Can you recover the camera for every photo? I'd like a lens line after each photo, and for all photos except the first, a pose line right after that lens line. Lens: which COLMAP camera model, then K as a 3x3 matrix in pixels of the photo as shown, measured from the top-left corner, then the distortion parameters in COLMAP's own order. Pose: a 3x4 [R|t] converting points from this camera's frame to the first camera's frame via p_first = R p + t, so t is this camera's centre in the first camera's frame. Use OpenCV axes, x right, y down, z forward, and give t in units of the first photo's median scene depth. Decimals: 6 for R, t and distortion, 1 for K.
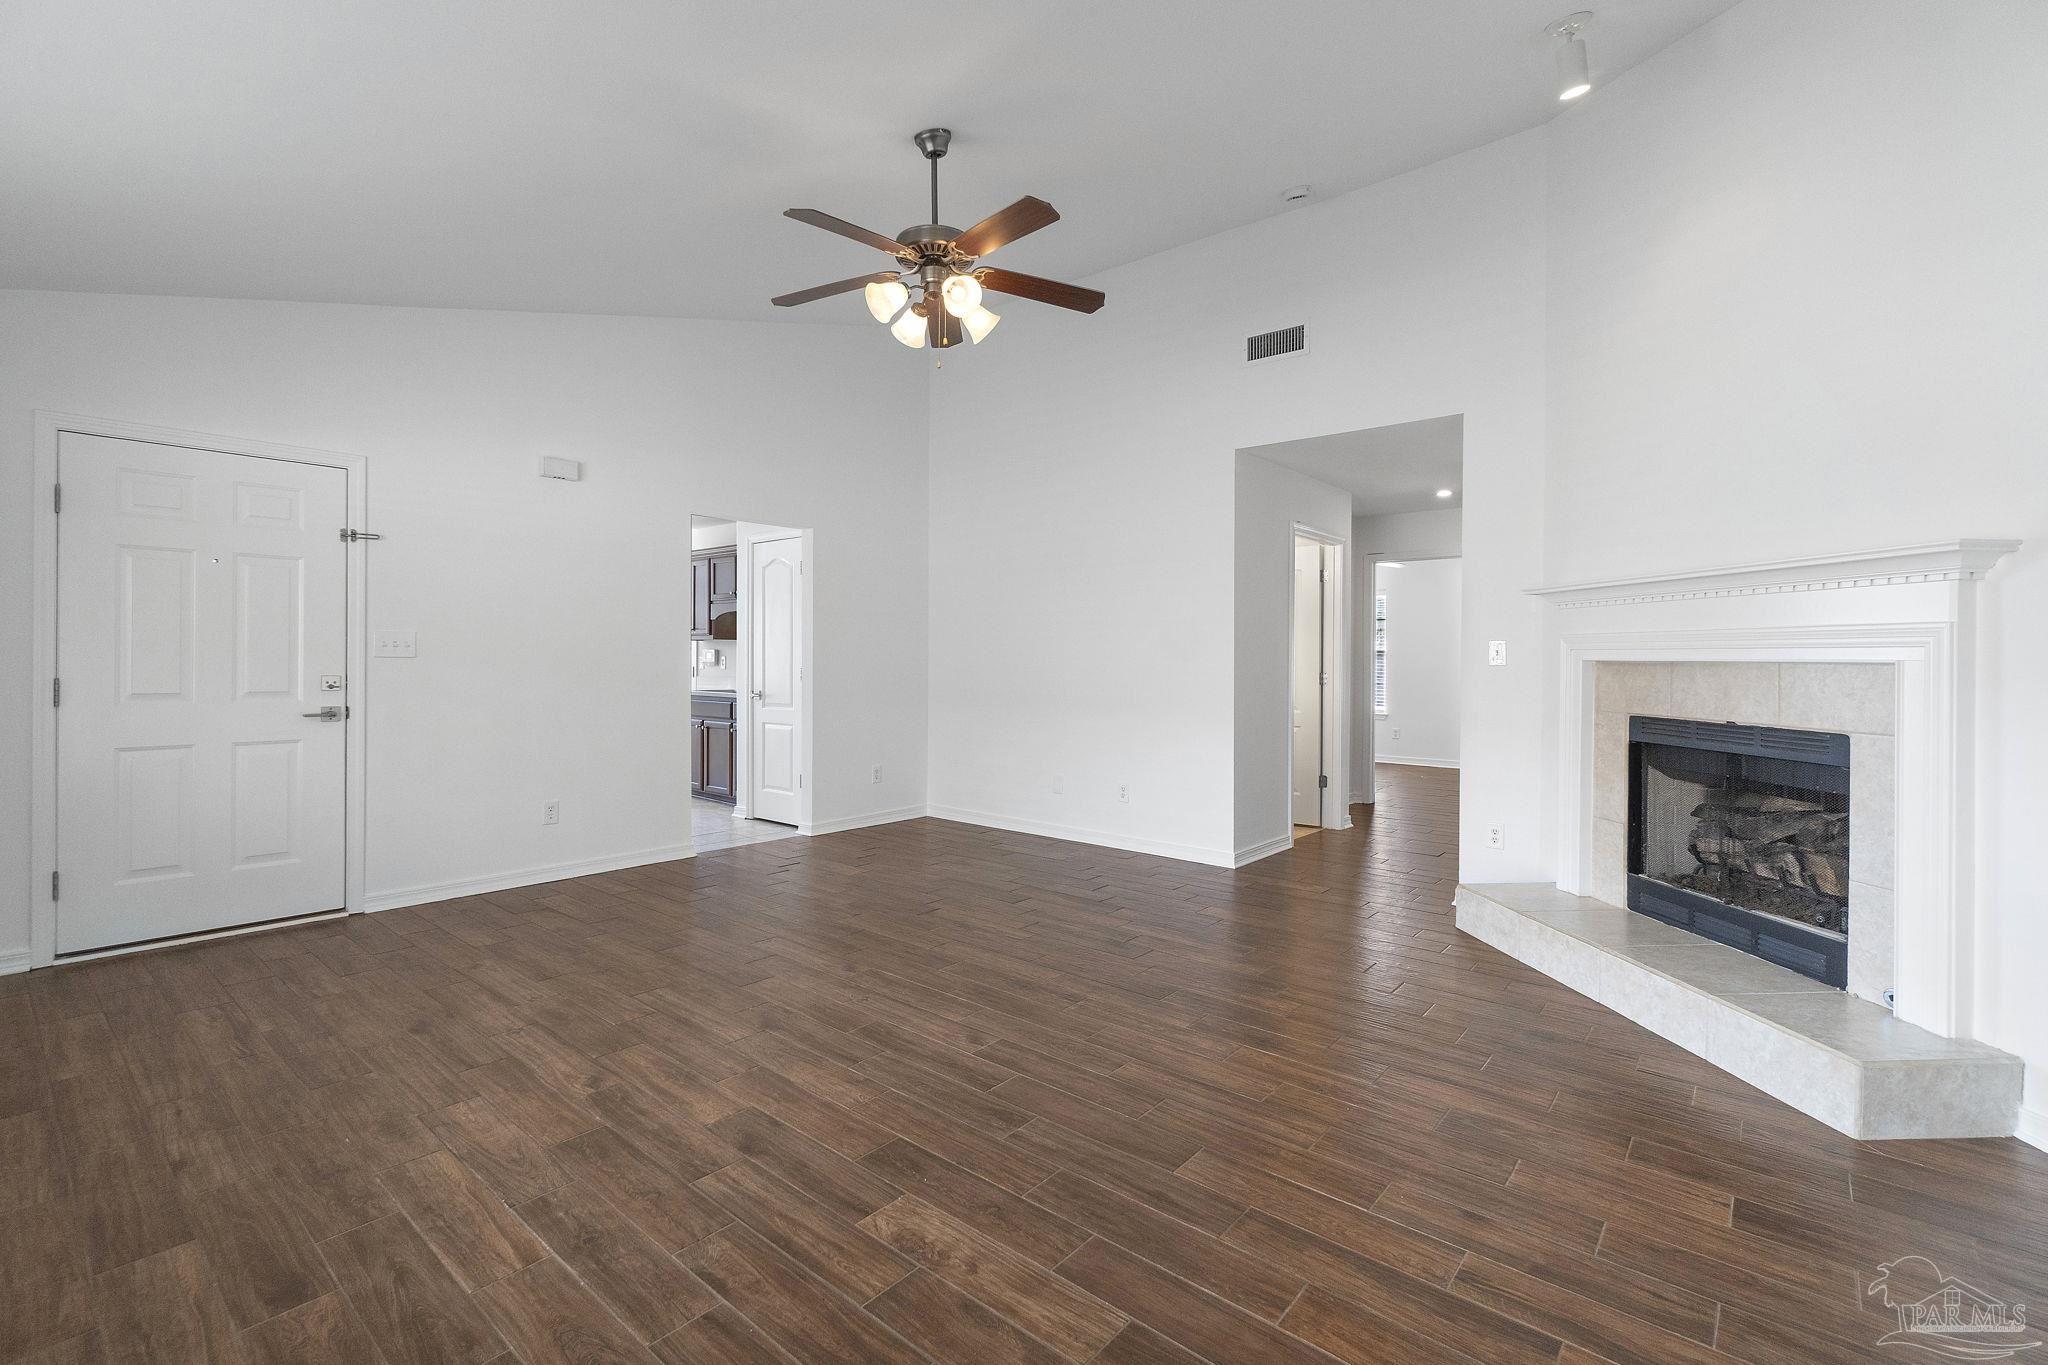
lens RADIAL K [[908.5, 0, 1019.7], [0, 908.5, 668.3], [0, 0, 1]] dist [0.000505, 0.000303]
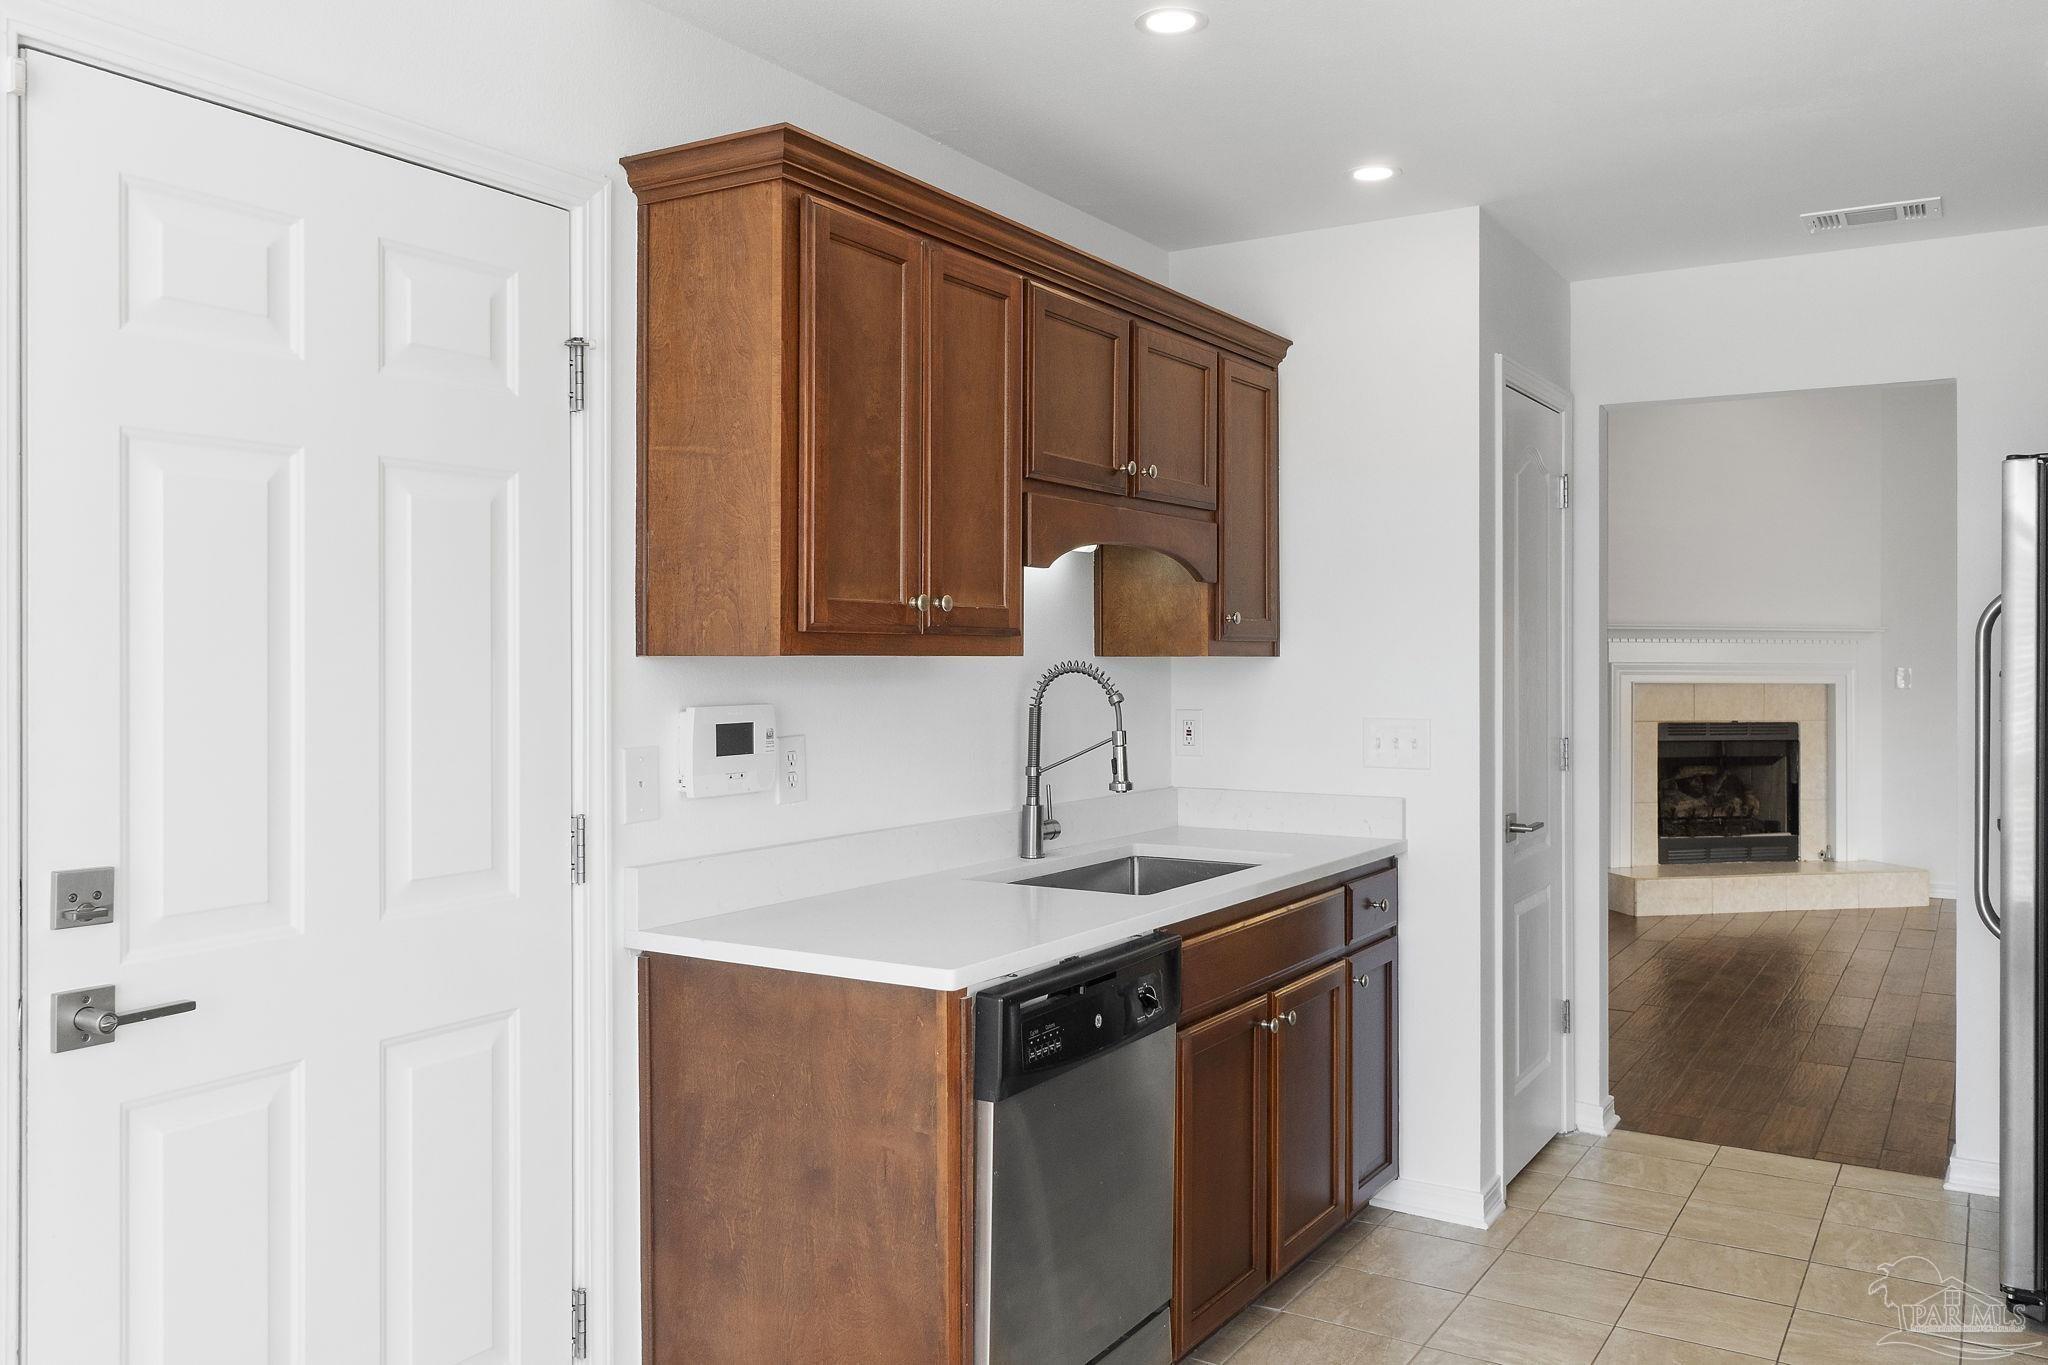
lens RADIAL K [[1587.0, 0, 1023.6], [0, 1587.0, 652.0], [0, 0, 1]] dist [0.004941, -0.001563]
pose [[-0.157313, -0.004775, 0.987537, -1.532463], [0.005915, 0.999966, 0.005778, -0.073711], [-0.987531, 0.006750, -0.157279, 2.310904]]
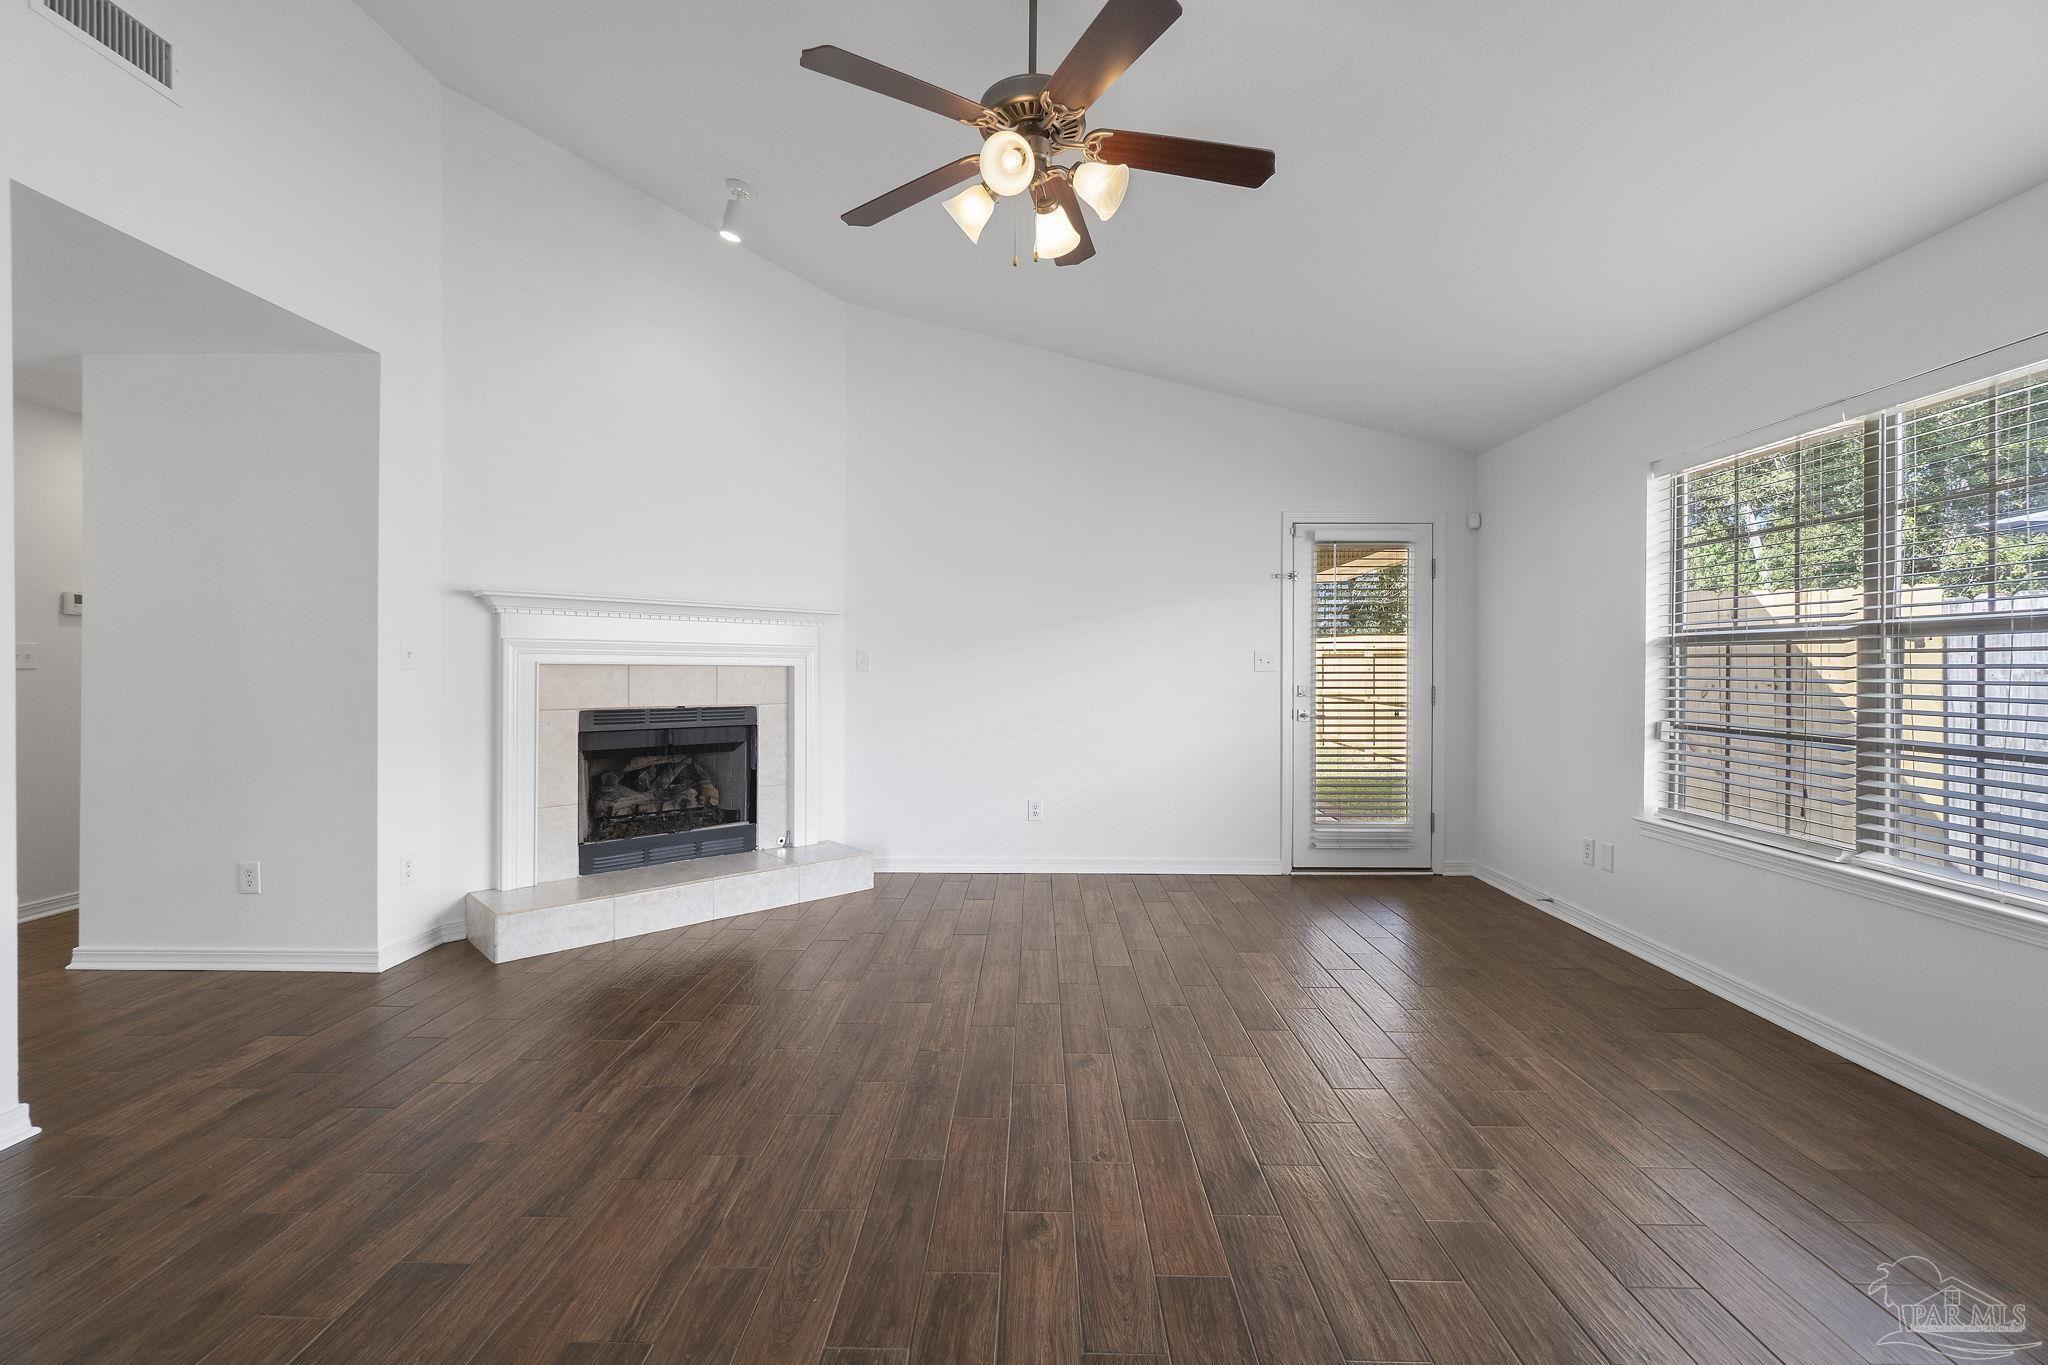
lens RADIAL K [[882.7, 0, 1023.5], [0, 882.7, 667.5], [0, 0, 1]] dist [-0.002523, 0.000883]
pose [[-0.636141, -0.010490, 0.771502, -0.565758], [-0.000484, 0.999913, 0.013196, -0.018819], [-0.771573, 0.008021, -0.636090, 1.277371]]
